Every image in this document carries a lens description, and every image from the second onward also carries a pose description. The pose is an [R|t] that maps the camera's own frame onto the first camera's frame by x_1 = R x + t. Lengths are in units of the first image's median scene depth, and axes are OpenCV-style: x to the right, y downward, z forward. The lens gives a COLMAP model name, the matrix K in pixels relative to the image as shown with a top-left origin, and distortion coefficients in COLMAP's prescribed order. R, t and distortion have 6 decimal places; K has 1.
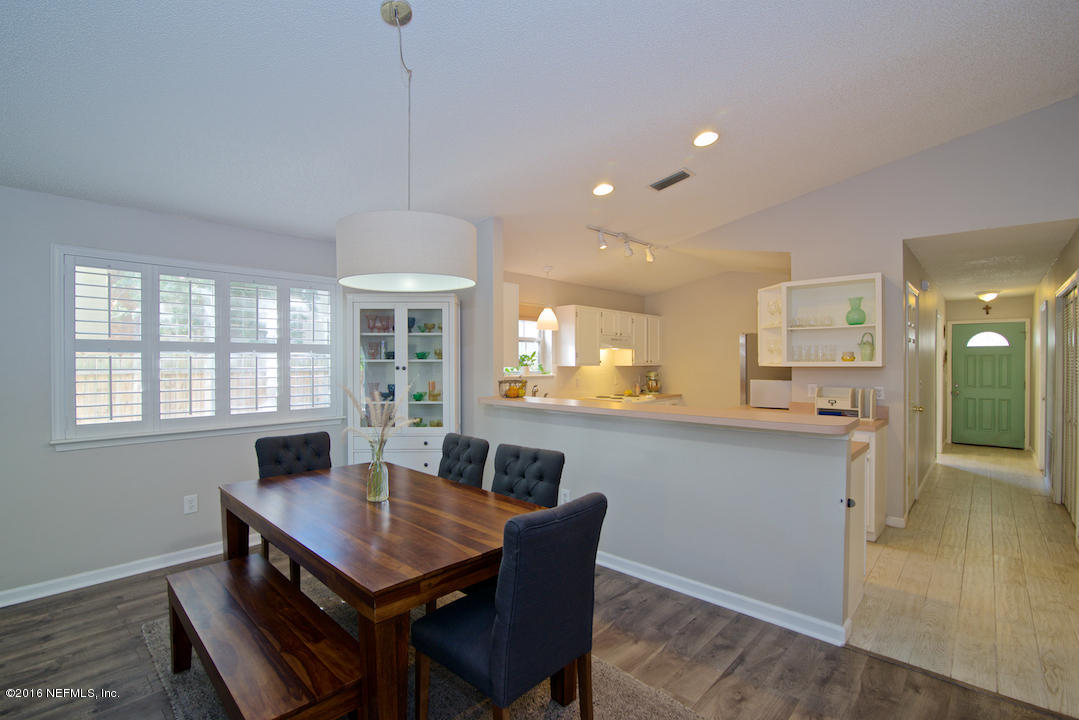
lens RADIAL K [[497.7, 0, 536.4], [0, 497.7, 365.2], [0, 0, 1]] dist [-0.015663, -0.000273]
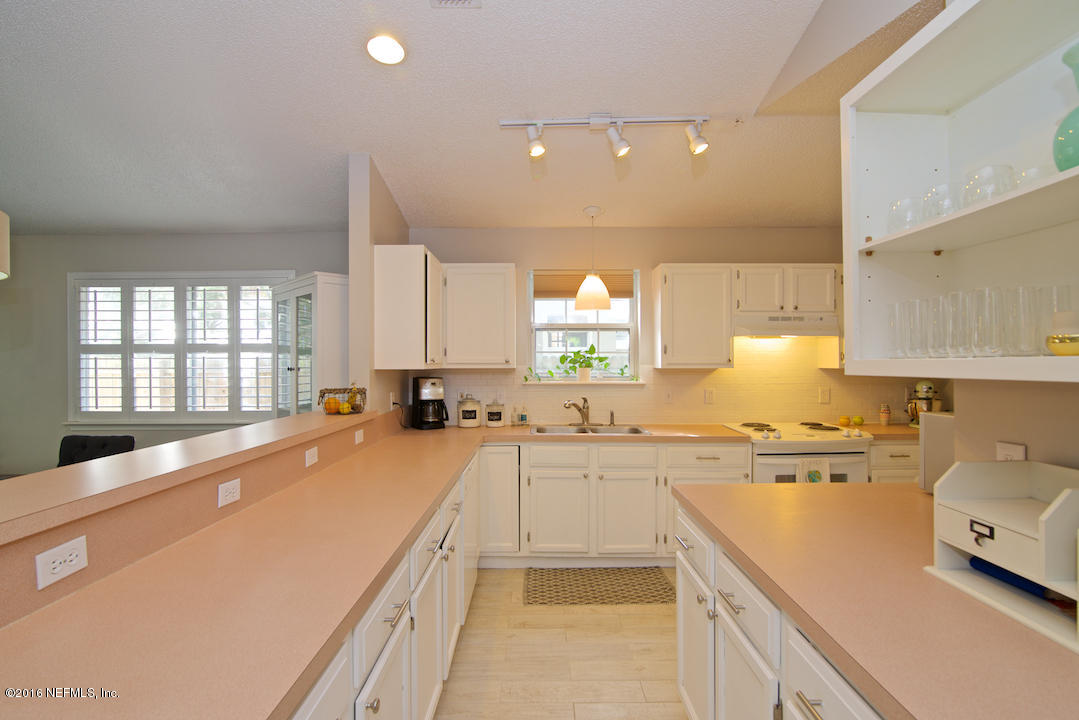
lens RADIAL K [[540.1, 0, 537.3], [0, 540.1, 367.7], [0, 0, 1]] dist [-0.006607, -0.000246]
pose [[0.672198, 0.008638, -0.740321, 0.671112], [-0.003530, 0.999958, 0.008463, -0.005945], [0.740363, -0.003075, 0.672201, 0.695441]]
